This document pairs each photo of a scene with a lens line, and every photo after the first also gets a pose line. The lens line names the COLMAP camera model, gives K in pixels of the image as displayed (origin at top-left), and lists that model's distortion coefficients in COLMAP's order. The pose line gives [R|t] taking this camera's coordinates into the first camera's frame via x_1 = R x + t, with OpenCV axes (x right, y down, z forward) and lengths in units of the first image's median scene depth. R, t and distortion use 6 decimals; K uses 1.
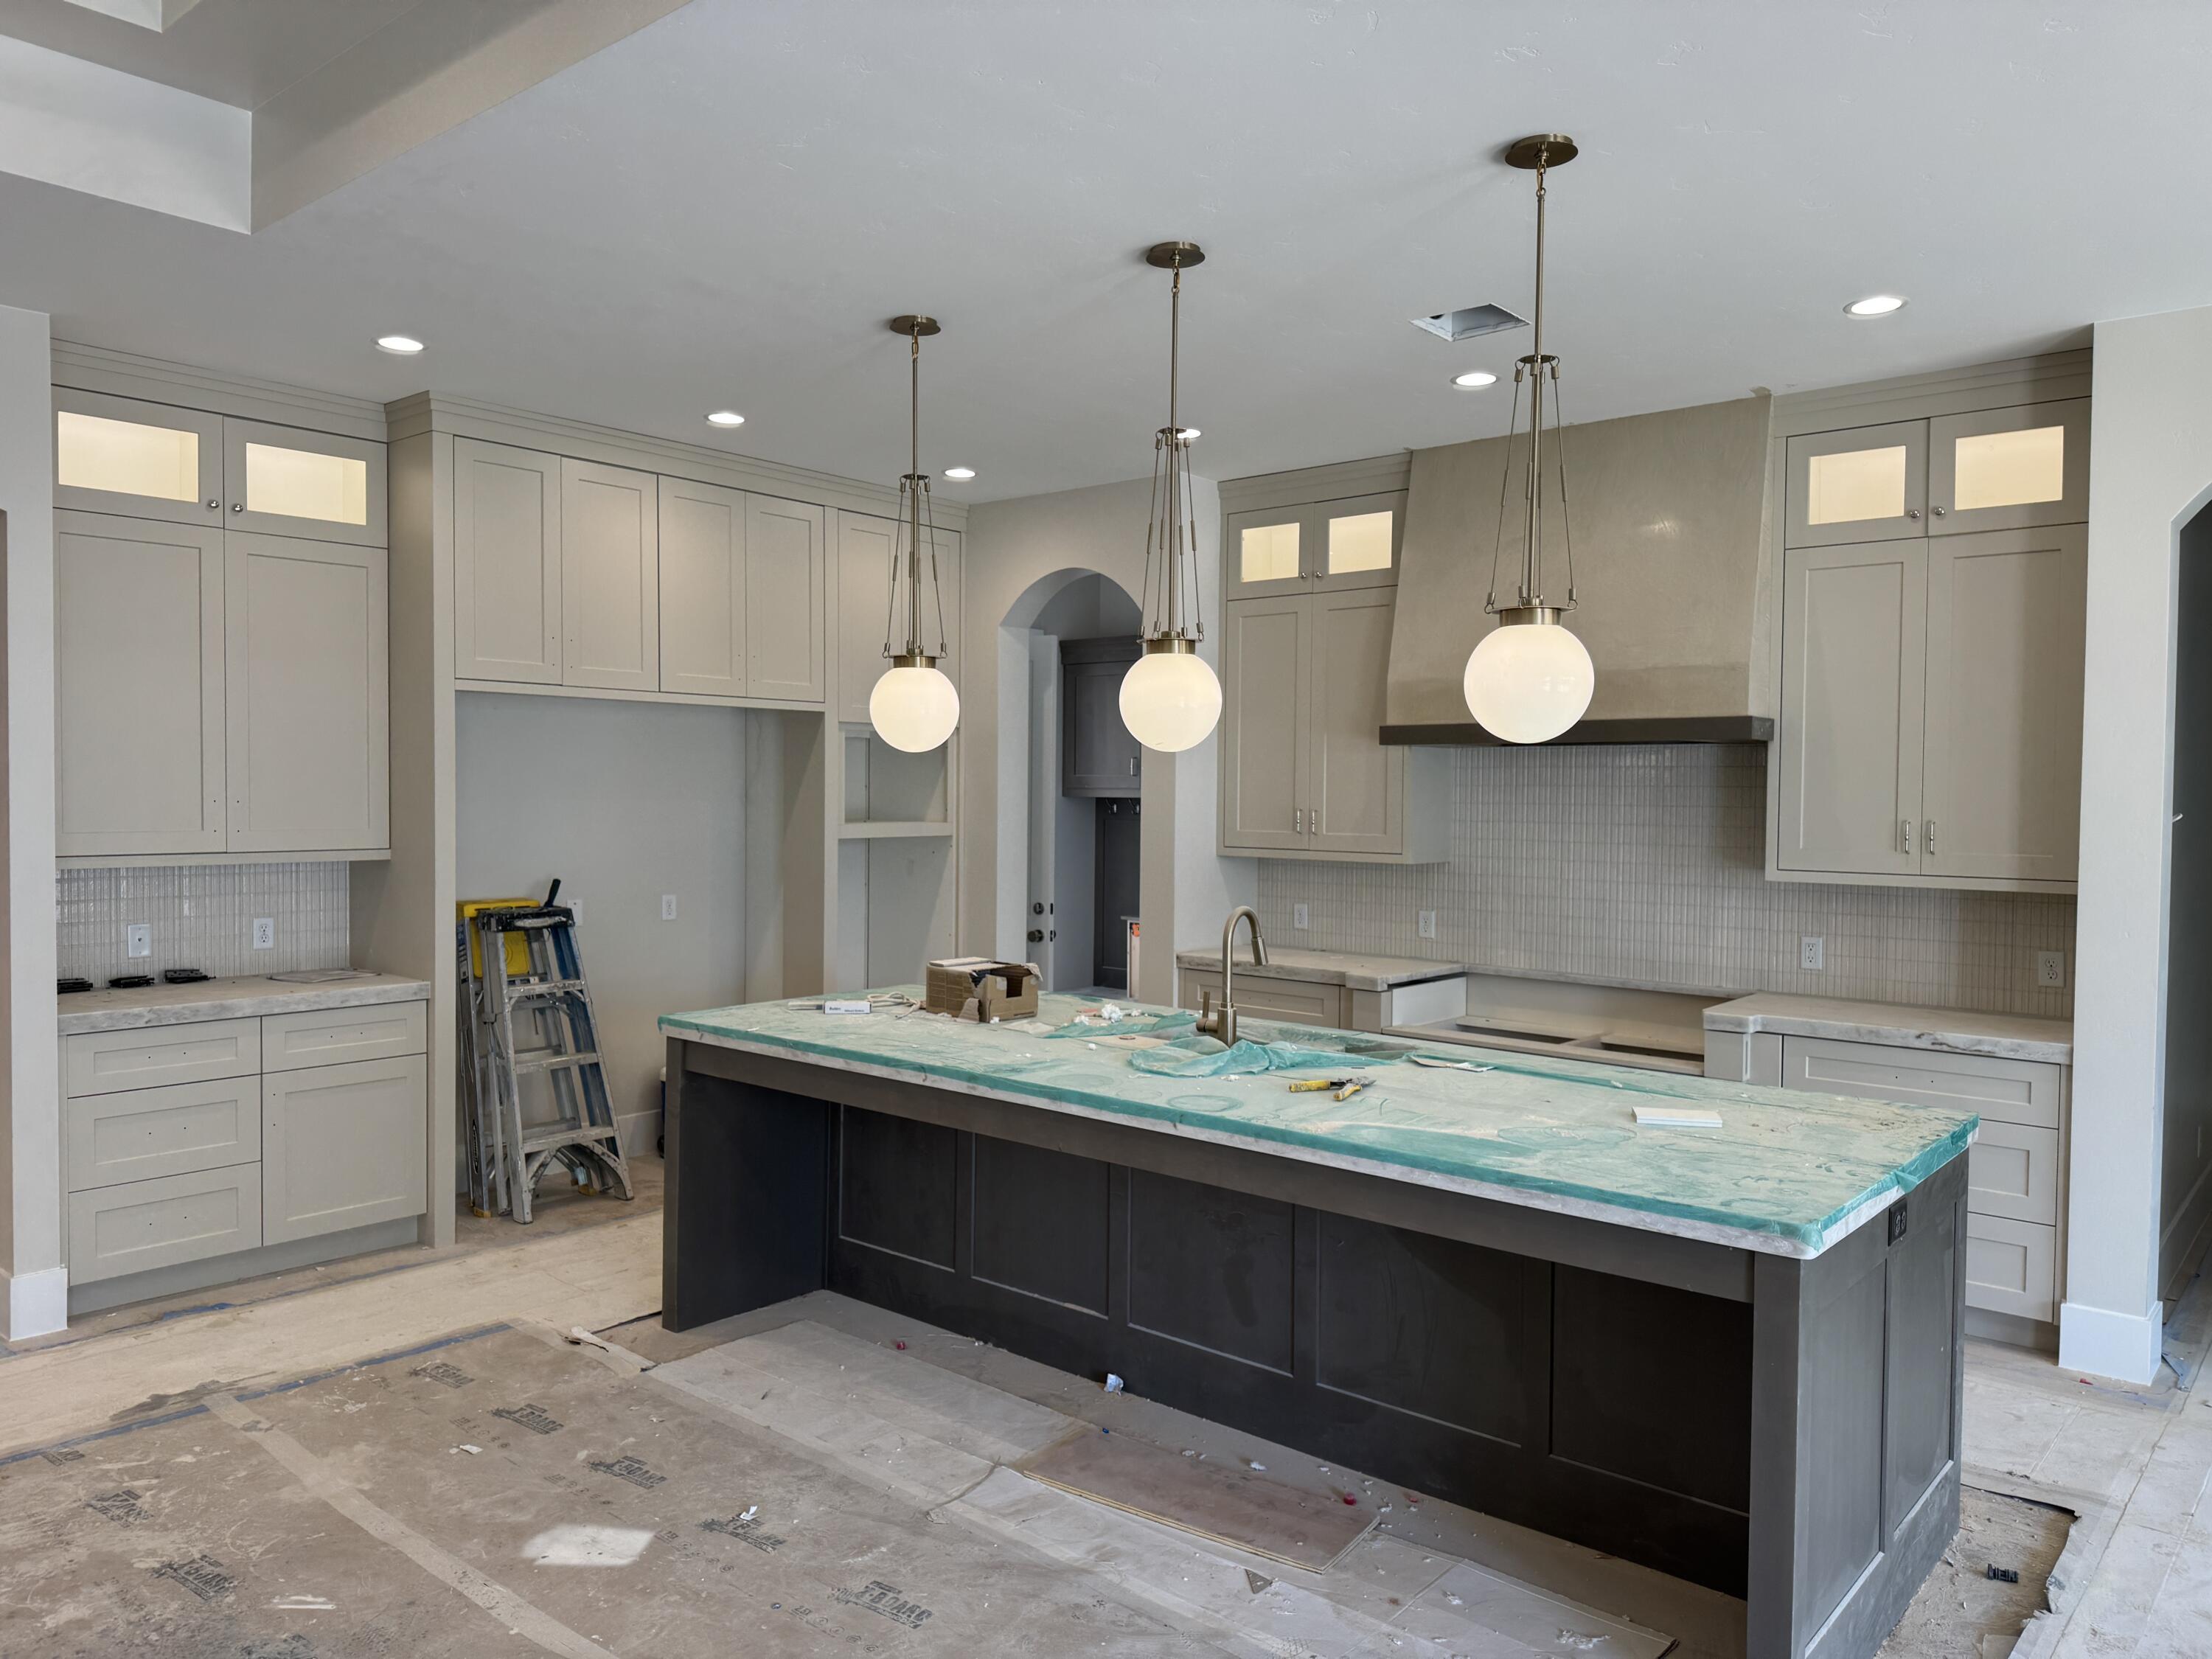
lens RADIAL K [[1539.7, 0, 1129.1], [0, 1539.7, 828.5], [0, 0, 1]] dist [-0.004466, -0.016437]
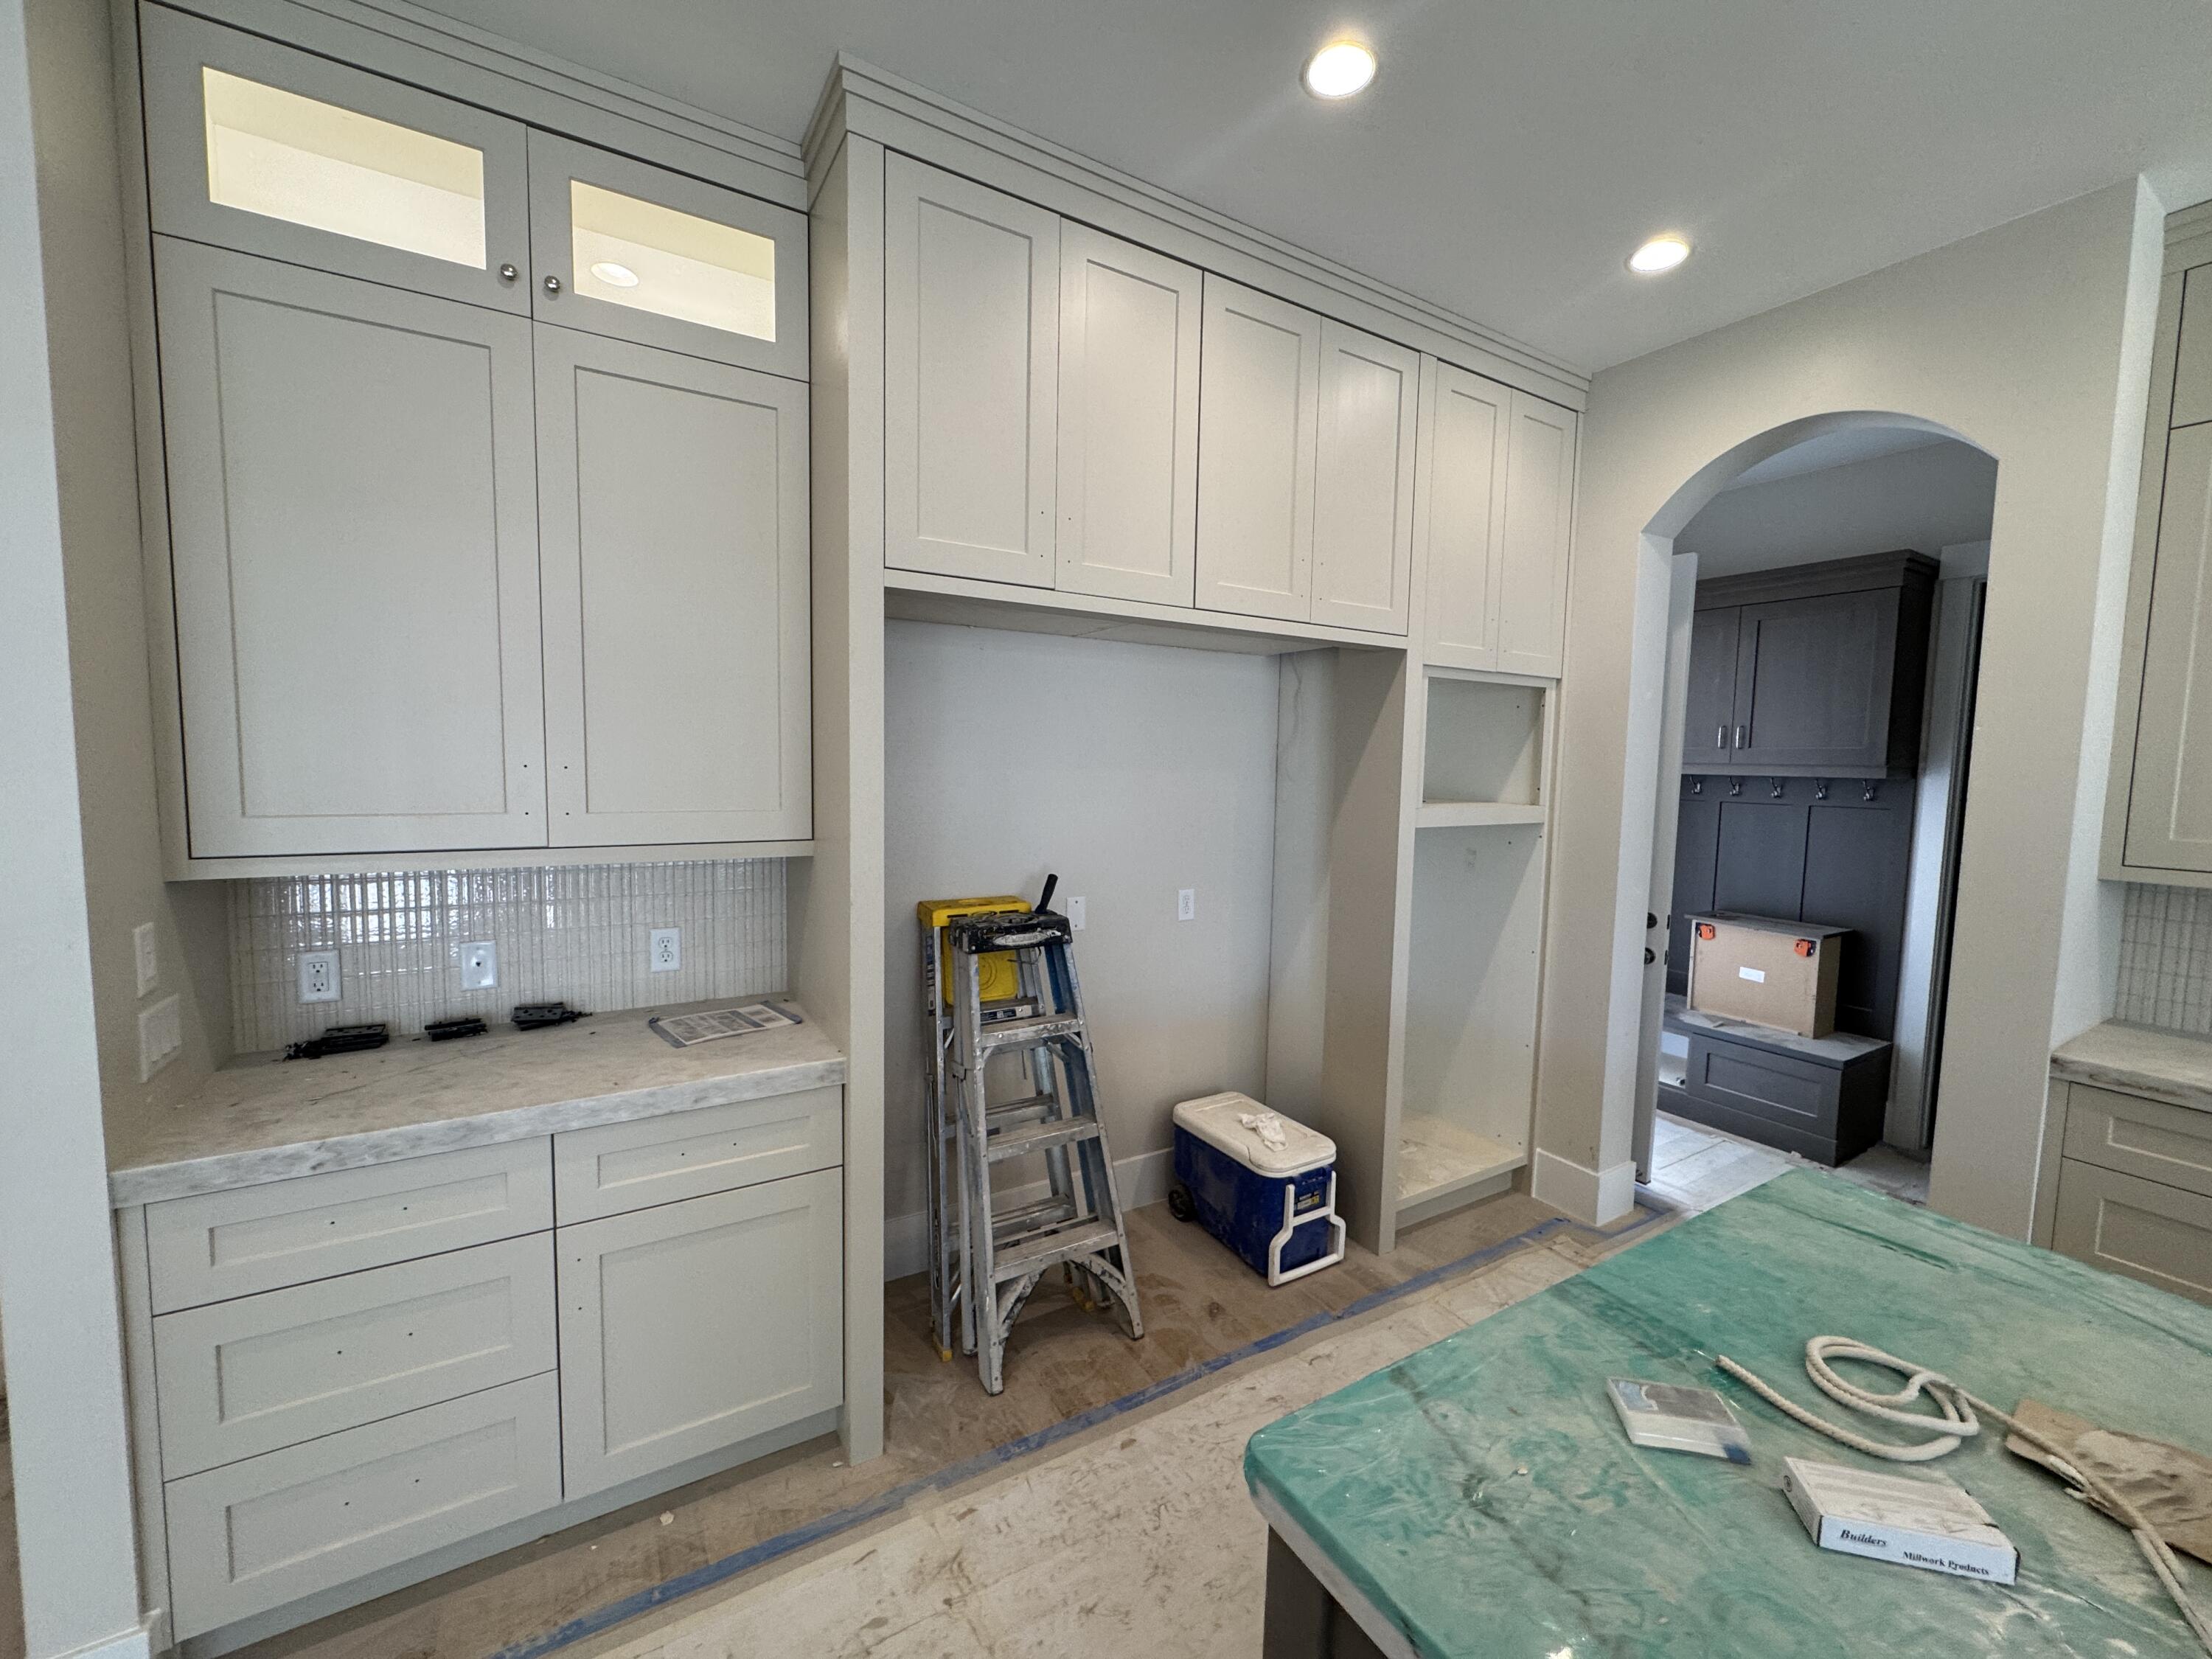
lens RADIAL K [[883.7, 0, 1109.6], [0, 883.7, 831.1], [0, 0, 1]] dist [0.001994, 0.000018]
pose [[0.945790, 0.033238, -0.323073, -0.216587], [-0.018048, 0.998591, 0.049899, -0.011328], [0.324277, -0.041363, 0.945057, 0.630433]]
